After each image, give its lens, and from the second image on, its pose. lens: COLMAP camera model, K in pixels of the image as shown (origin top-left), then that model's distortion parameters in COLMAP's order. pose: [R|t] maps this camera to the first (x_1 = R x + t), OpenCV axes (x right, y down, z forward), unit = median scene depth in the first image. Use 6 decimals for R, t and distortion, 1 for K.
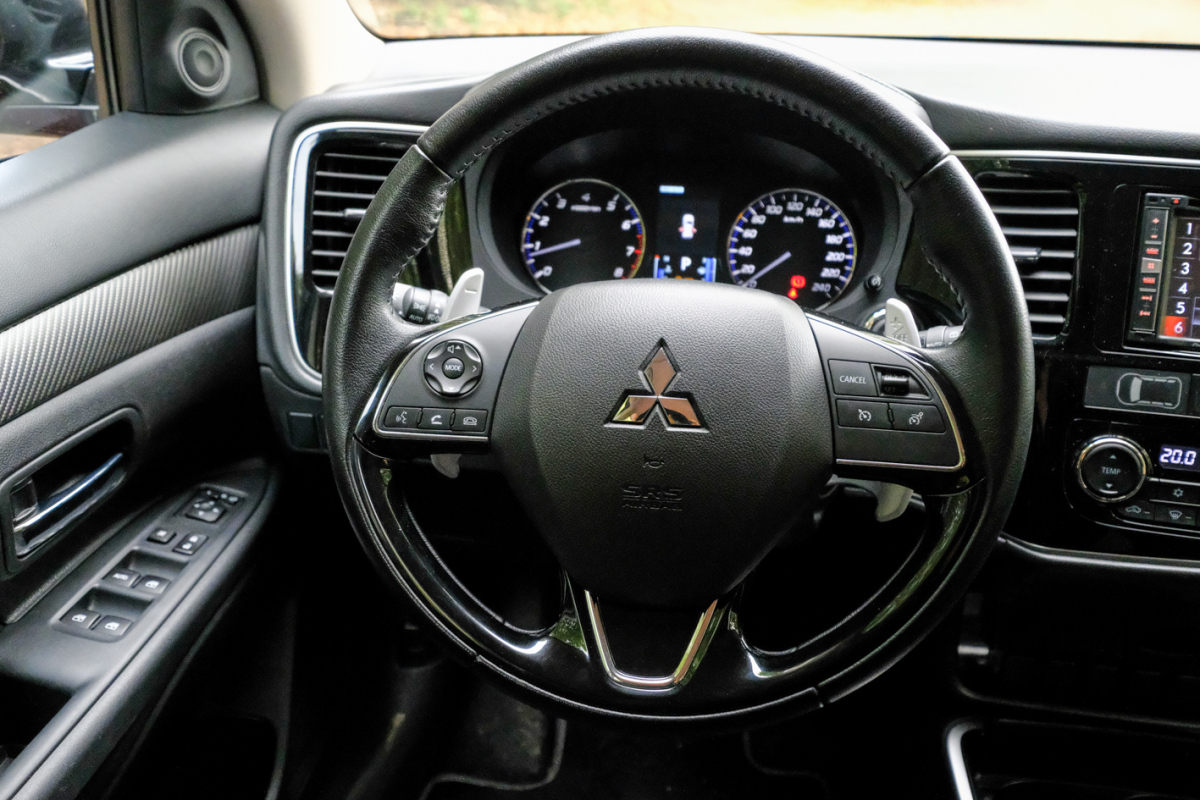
lens RADIAL K [[985.0, 0, 600.0], [0, 985.0, 400.0], [0, 0, 1]] dist [-0.001489, -0.002157]
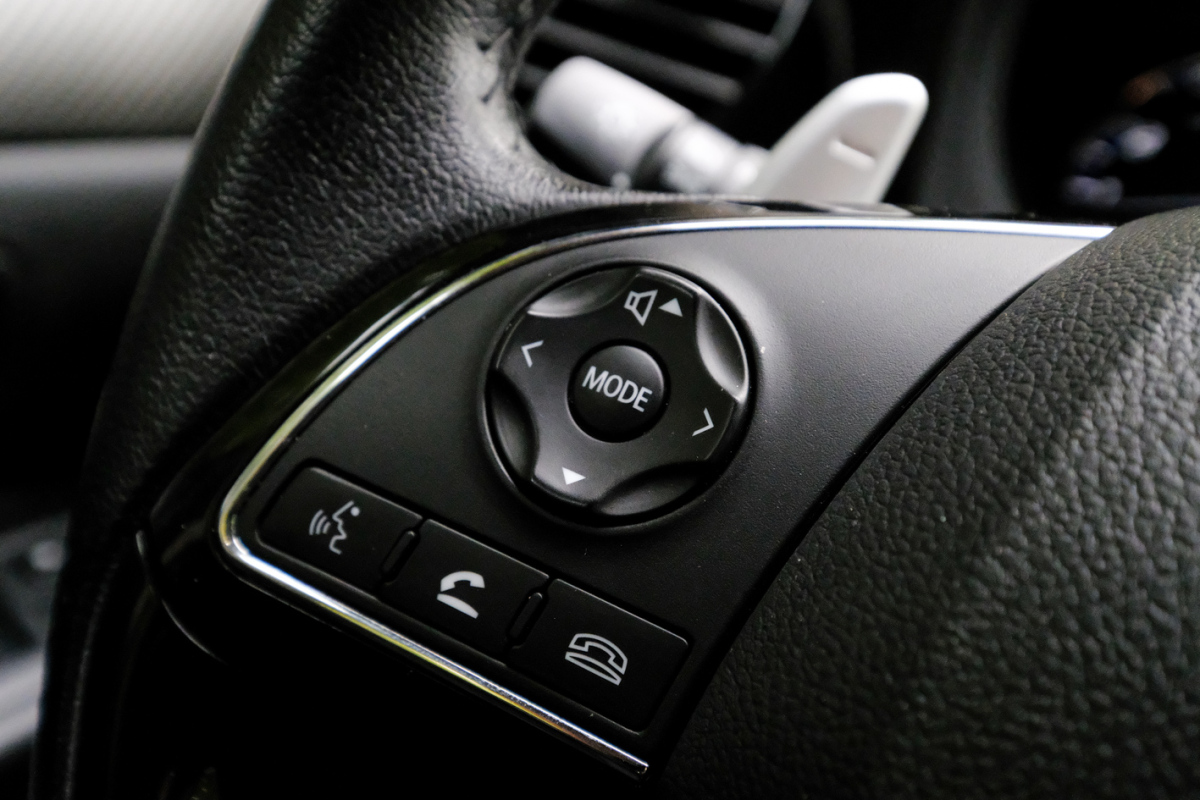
lens RADIAL K [[1172.6, 0, 617.7], [0, 1172.6, 402.5], [0, 0, 1]] dist [0.002725, -0.025327]
pose [[0.875317, 0.314154, -0.367597, -0.054069], [-0.328015, 0.944316, 0.025964, -0.036318], [0.355284, 0.097851, 0.929623, 0.761403]]
